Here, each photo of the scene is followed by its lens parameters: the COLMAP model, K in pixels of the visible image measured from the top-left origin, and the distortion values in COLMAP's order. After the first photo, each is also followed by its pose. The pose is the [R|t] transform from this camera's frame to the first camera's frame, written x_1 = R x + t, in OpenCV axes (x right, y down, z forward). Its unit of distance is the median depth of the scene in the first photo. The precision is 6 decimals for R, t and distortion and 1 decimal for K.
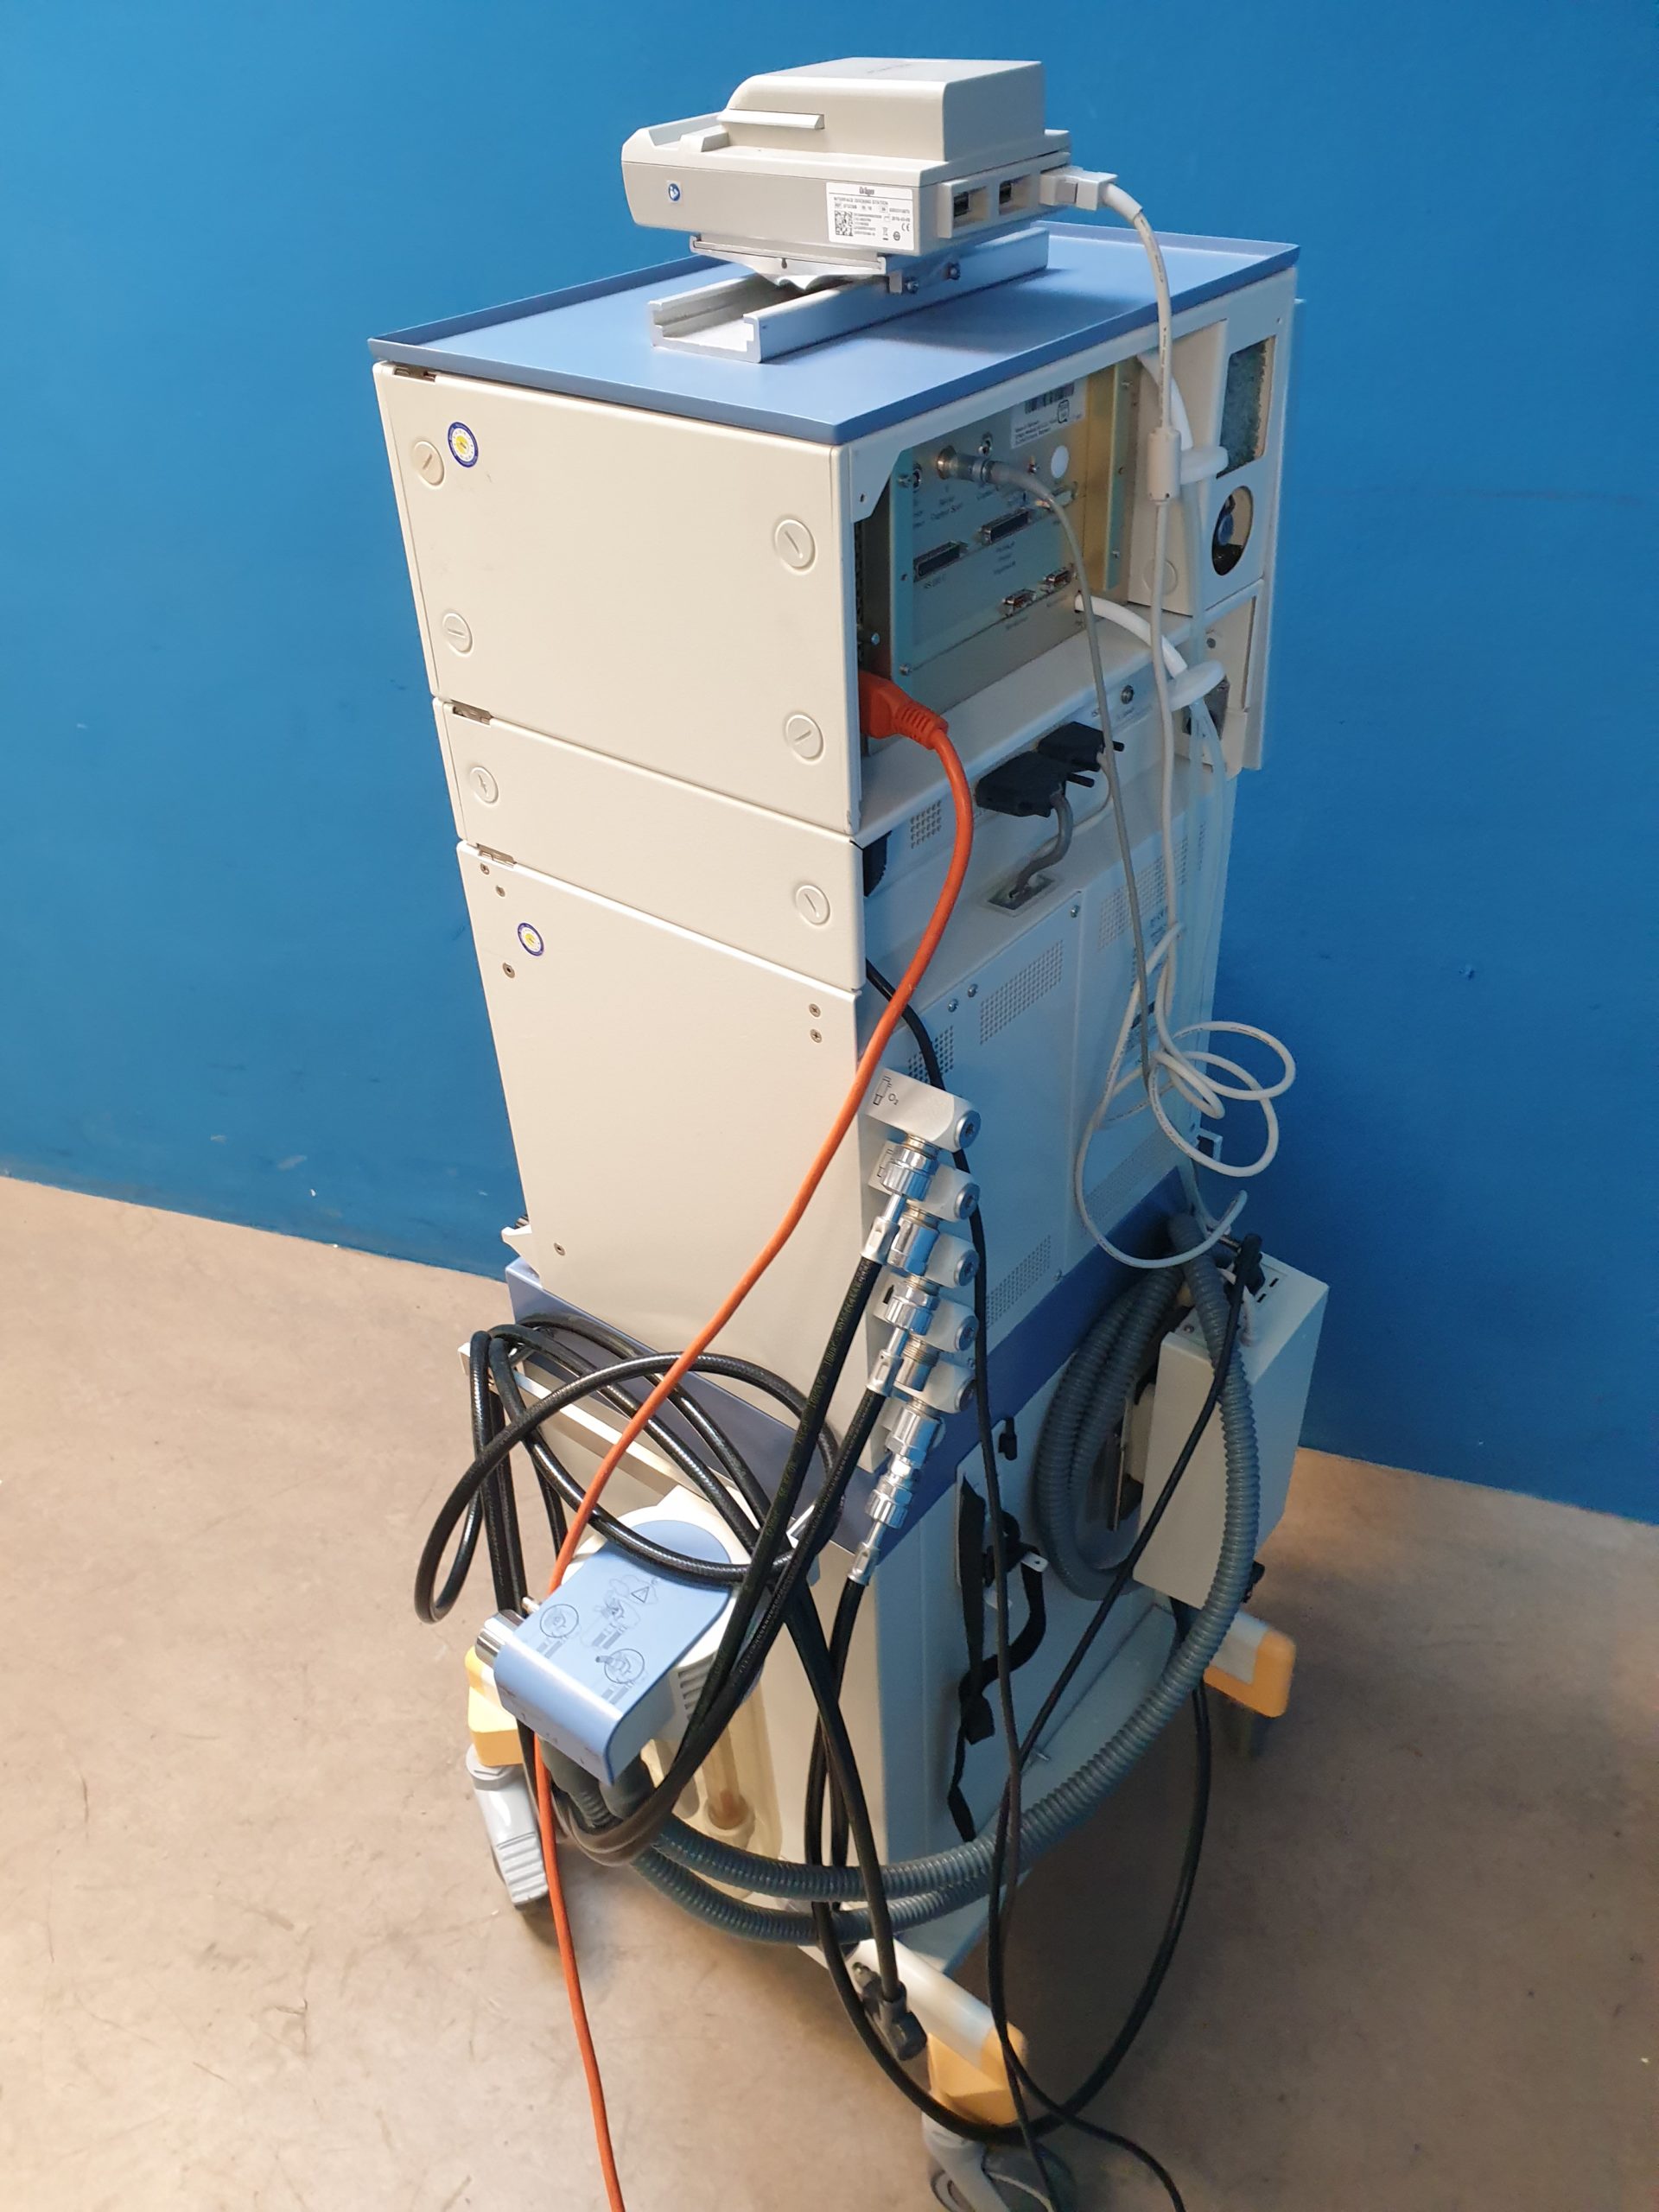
lens RADIAL K [[1688.6, 0, 848.1], [0, 1688.6, 1069.8], [0, 0, 1]] dist [0.058027, -0.062195]
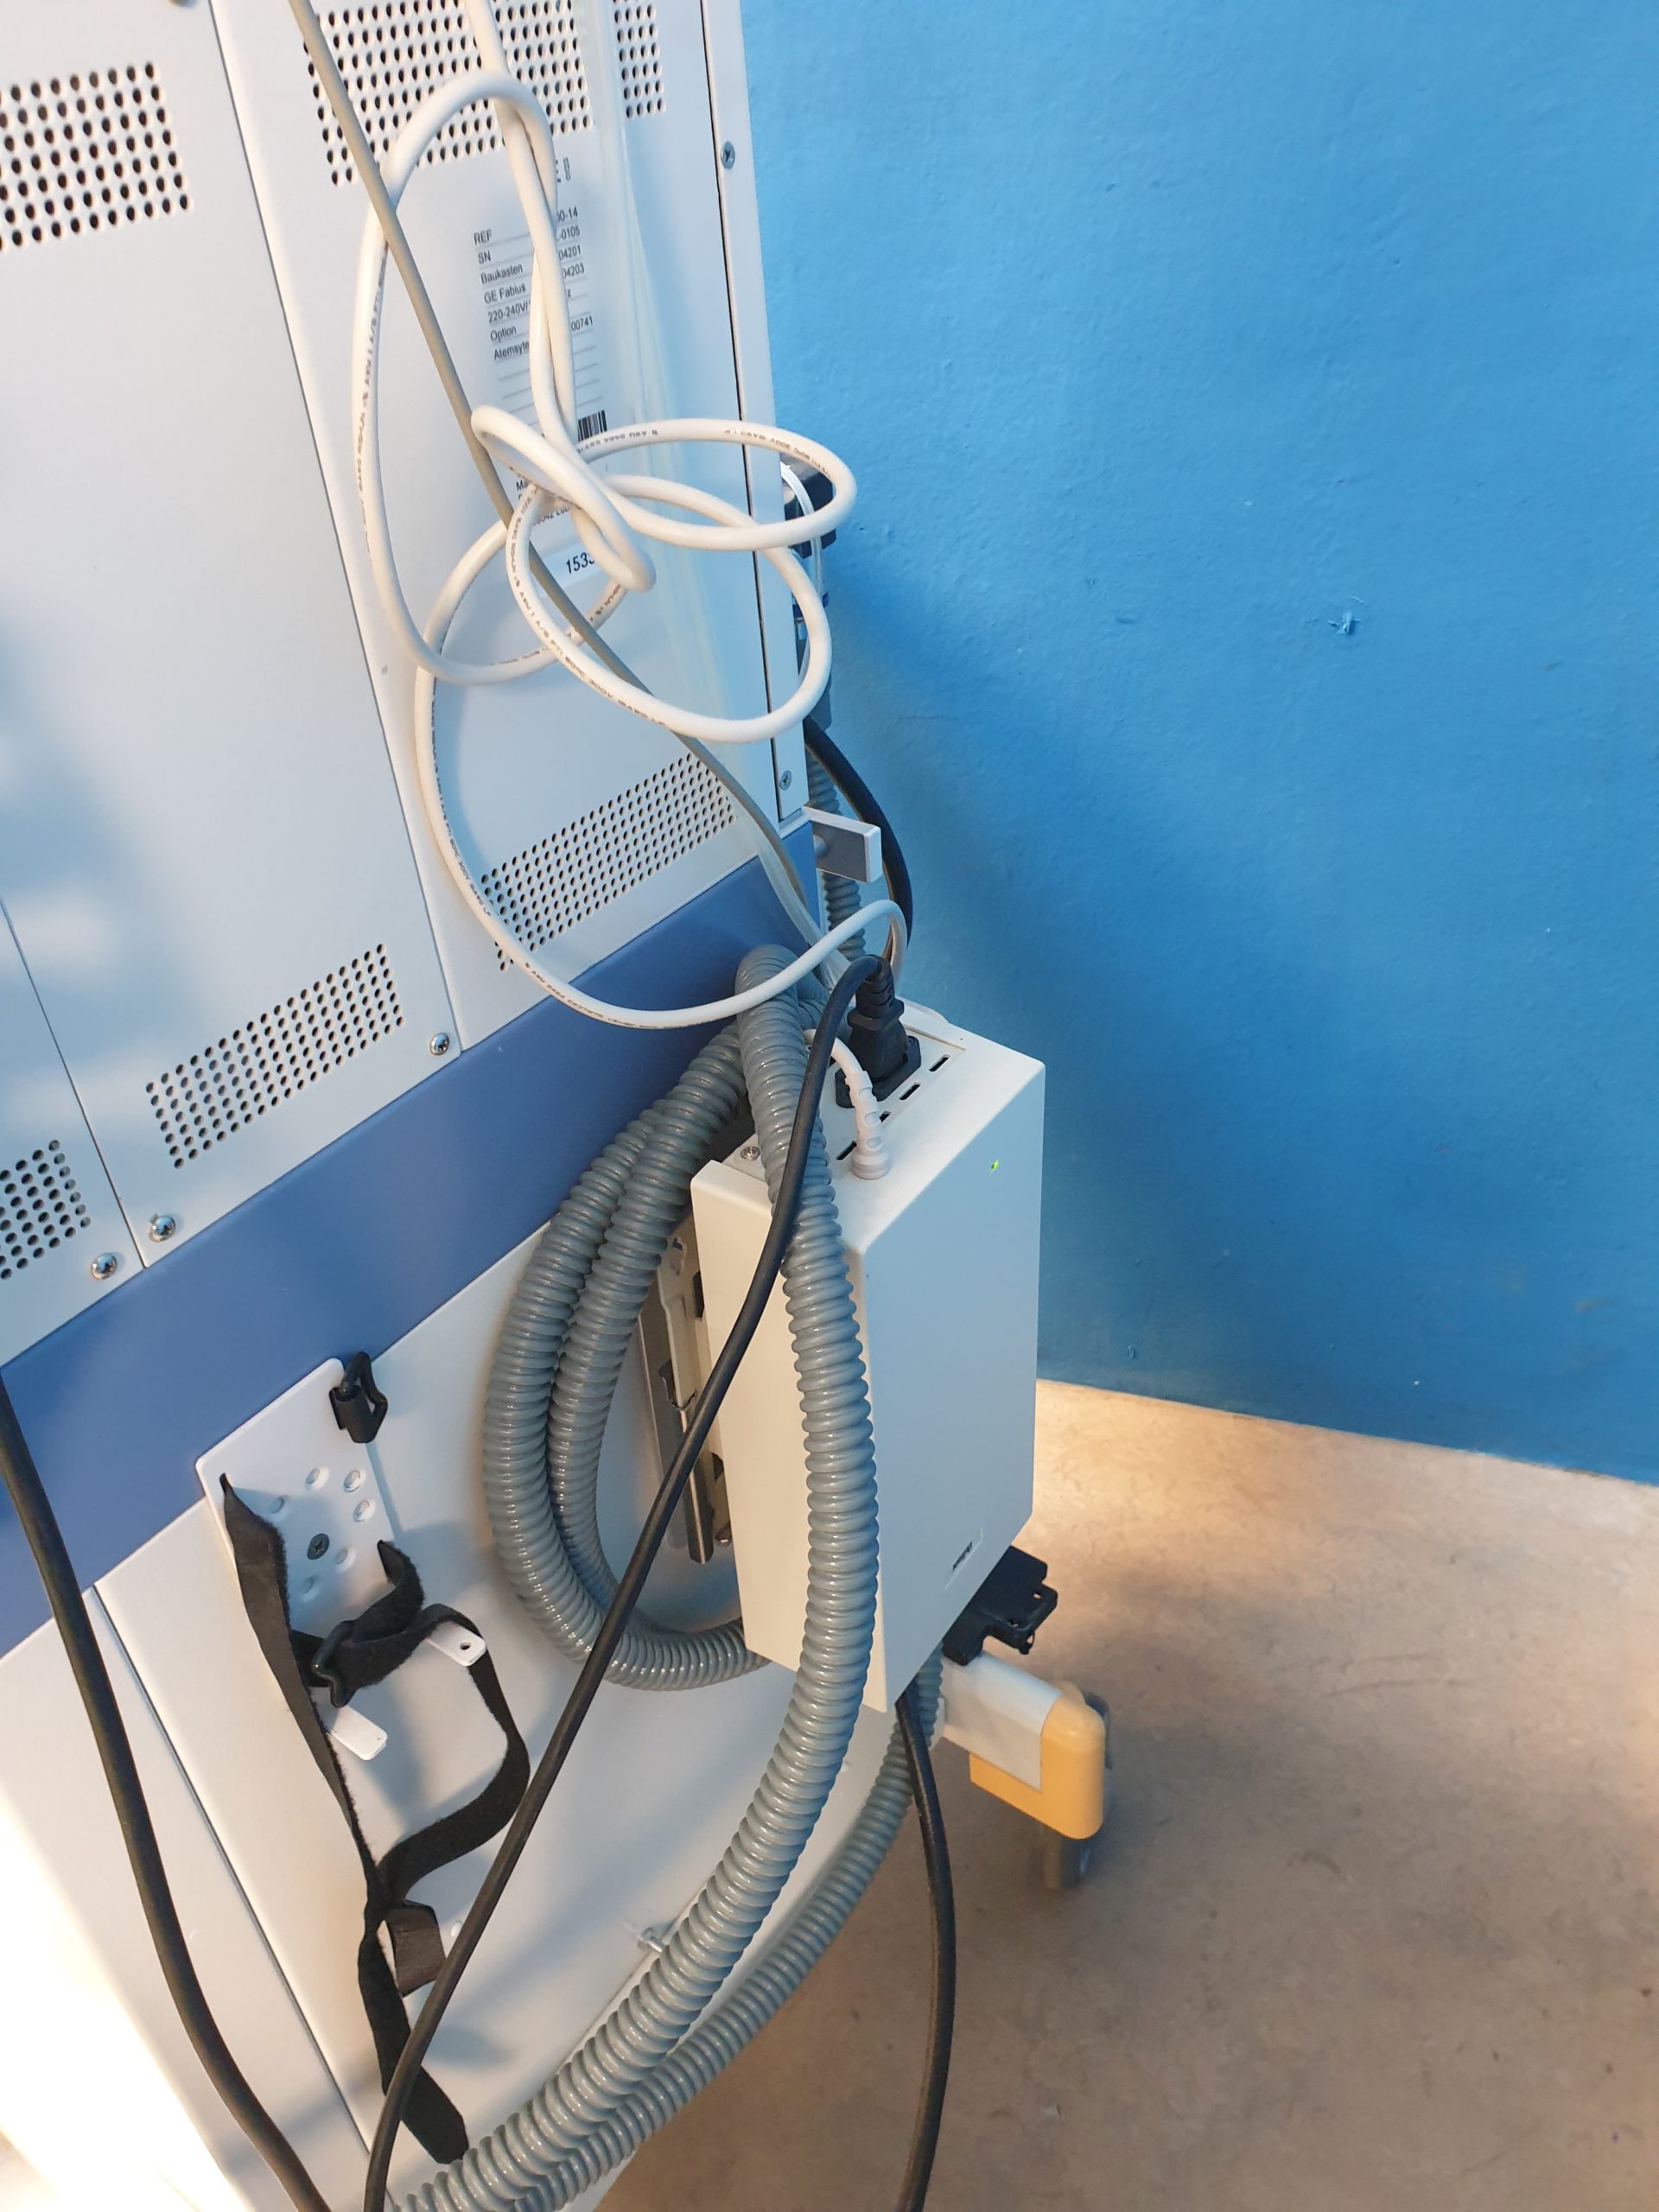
lens RADIAL K [[1692.6, 0, 823.7], [0, 1692.6, 1057.8], [0, 0, 1]] dist [0.097518, -0.111021]
pose [[0.998911, -0.046209, 0.006385, 0.212907], [0.046207, 0.998932, 0.000351, 0.121550], [-0.006395, -0.000055, 0.999980, 0.490509]]
